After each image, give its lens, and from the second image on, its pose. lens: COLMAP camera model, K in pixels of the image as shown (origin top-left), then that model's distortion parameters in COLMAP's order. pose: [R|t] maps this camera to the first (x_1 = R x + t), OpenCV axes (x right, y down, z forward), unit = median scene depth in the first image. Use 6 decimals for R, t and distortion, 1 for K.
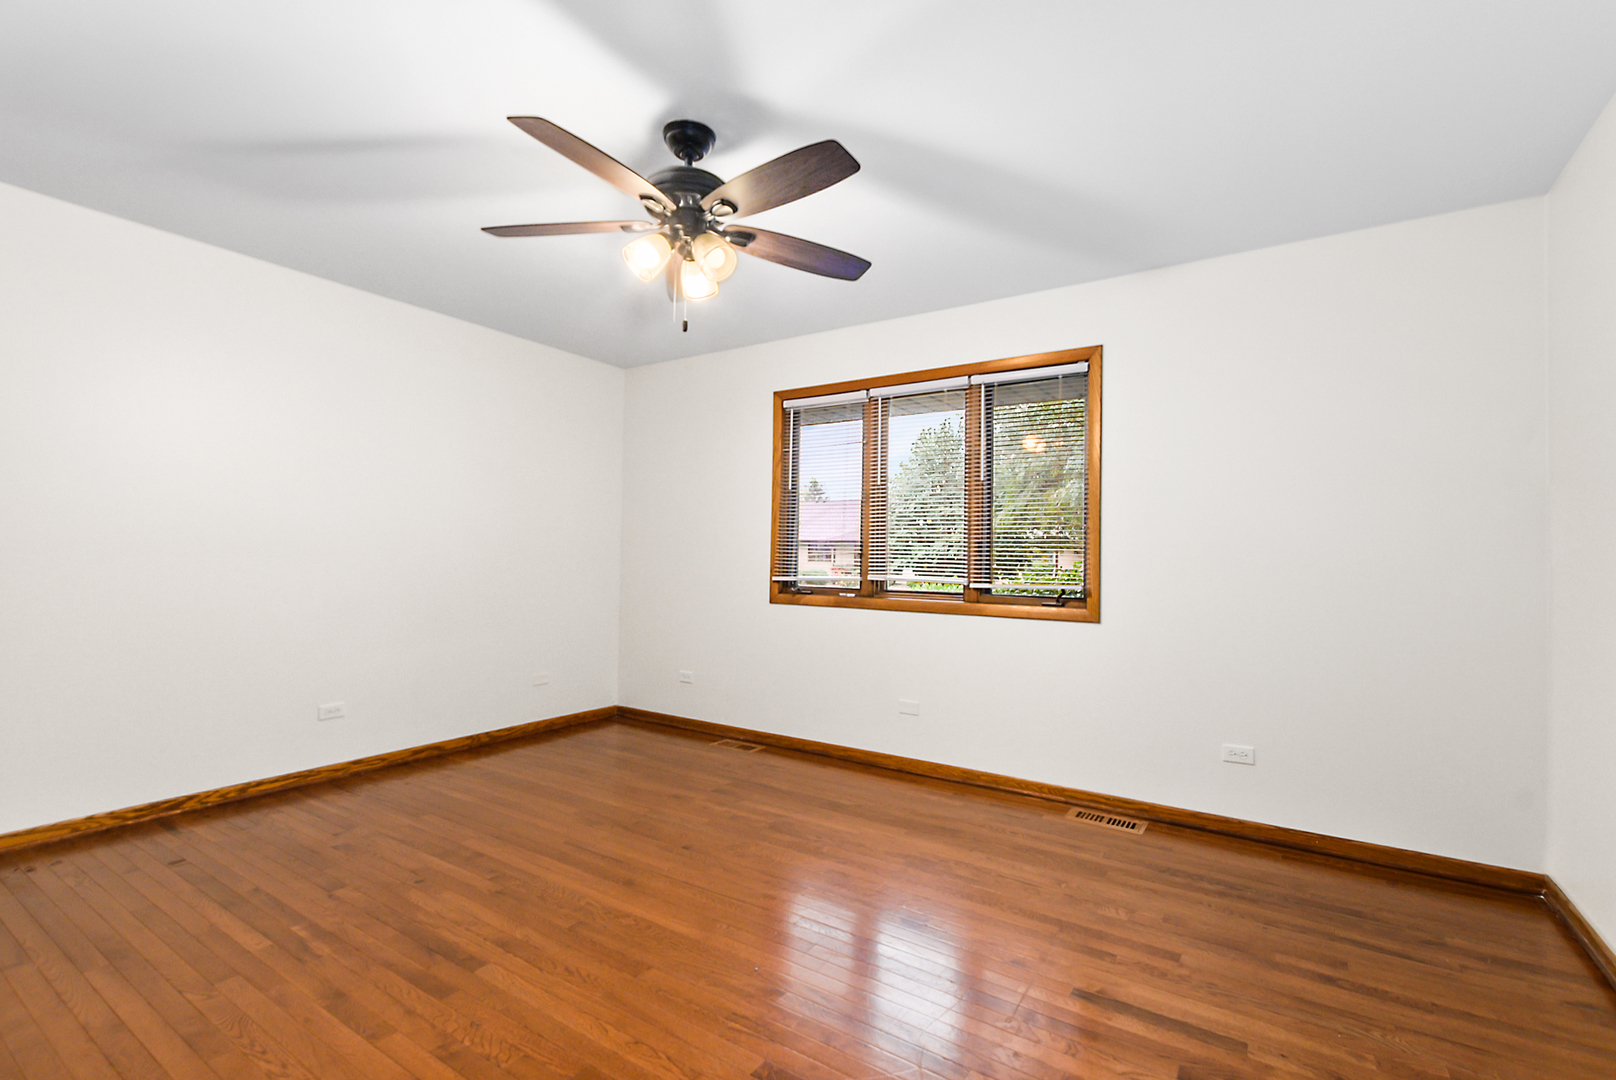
lens RADIAL K [[716.5, 0, 806.6], [0, 716.5, 586.2], [0, 0, 1]] dist [-0.001953, -0.000291]
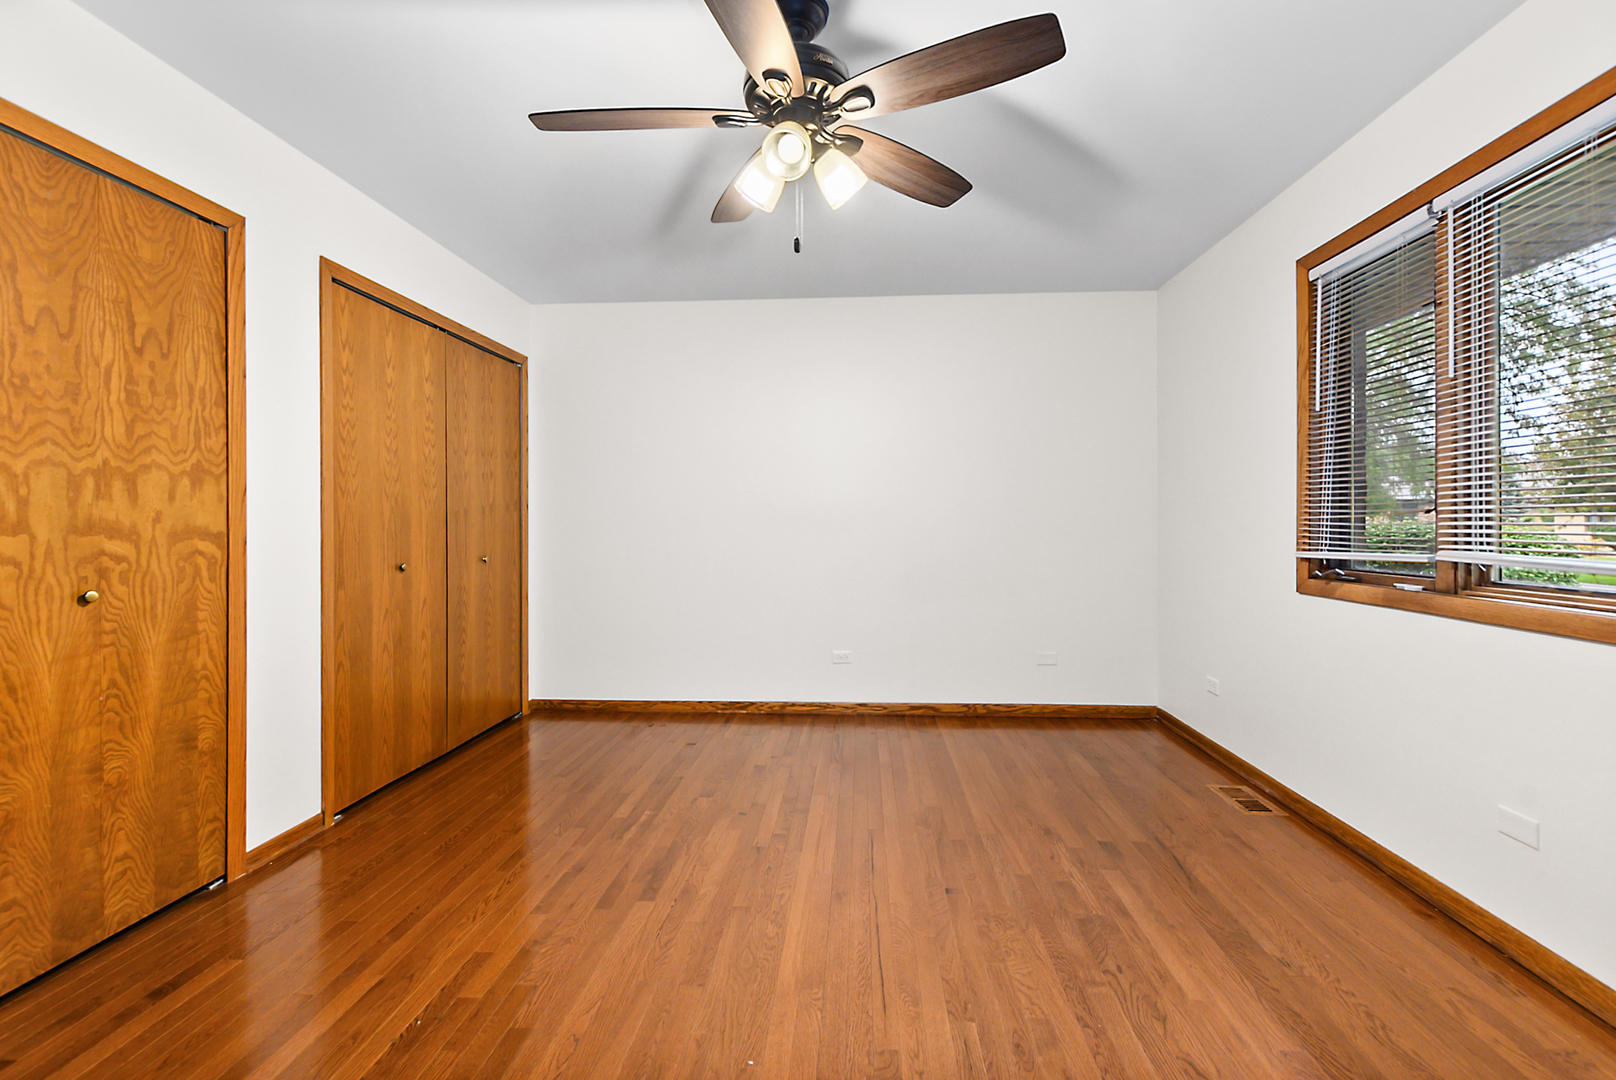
lens RADIAL K [[711.2, 0, 817.1], [0, 711.2, 550.3], [0, 0, 1]] dist [0.000356, 0.000168]
pose [[0.503504, 0.017588, -0.863814, 0.378356], [-0.023682, 0.999698, 0.006551, -0.011070], [0.863669, 0.017158, 0.503768, 0.414773]]
